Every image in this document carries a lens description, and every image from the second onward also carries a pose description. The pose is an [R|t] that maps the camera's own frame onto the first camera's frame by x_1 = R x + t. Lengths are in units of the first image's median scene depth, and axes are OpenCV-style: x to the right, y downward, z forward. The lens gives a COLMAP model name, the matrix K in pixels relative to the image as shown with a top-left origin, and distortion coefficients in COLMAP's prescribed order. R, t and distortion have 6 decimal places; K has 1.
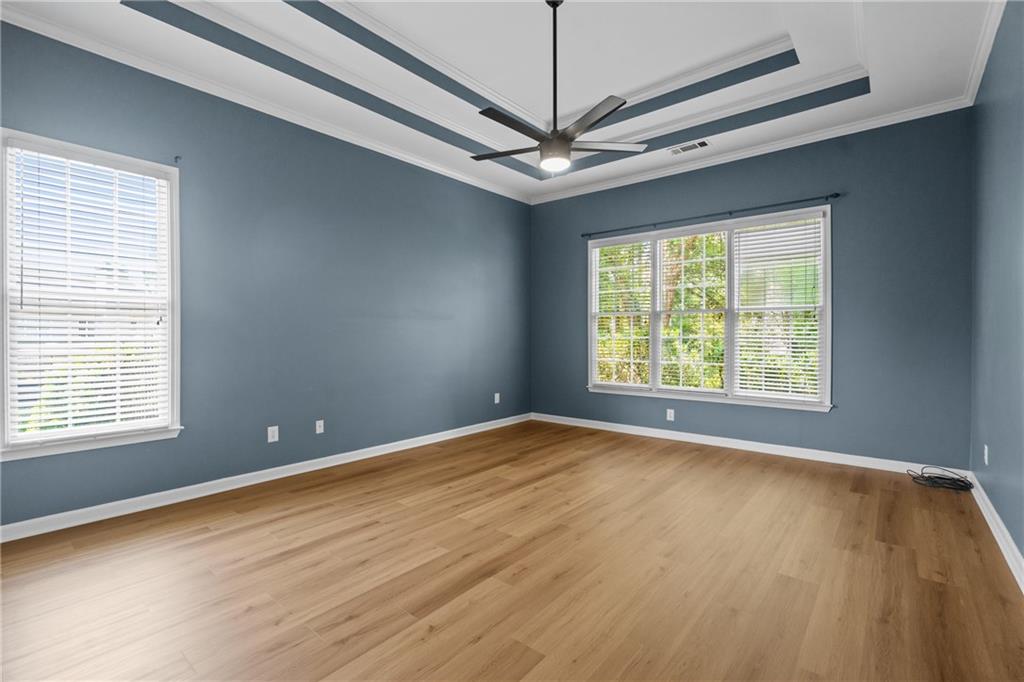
lens RADIAL K [[467.5, 0, 510.1], [0, 467.5, 343.1], [0, 0, 1]] dist [-0.002617, 0.000354]
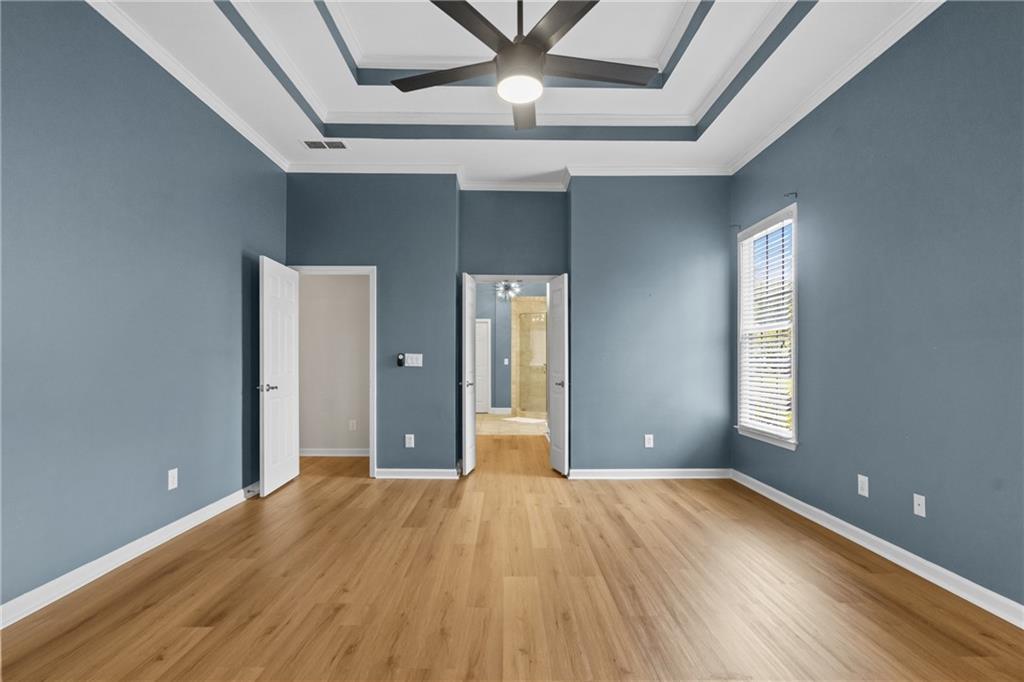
lens RADIAL K [[467.5, 0, 510.1], [0, 467.5, 343.1], [0, 0, 1]] dist [-0.002617, 0.000354]
pose [[-0.759317, -0.023337, -0.650303, 0.583365], [-0.010329, 0.999663, -0.023814, -0.019617], [0.650639, -0.011365, -0.759302, 1.614923]]
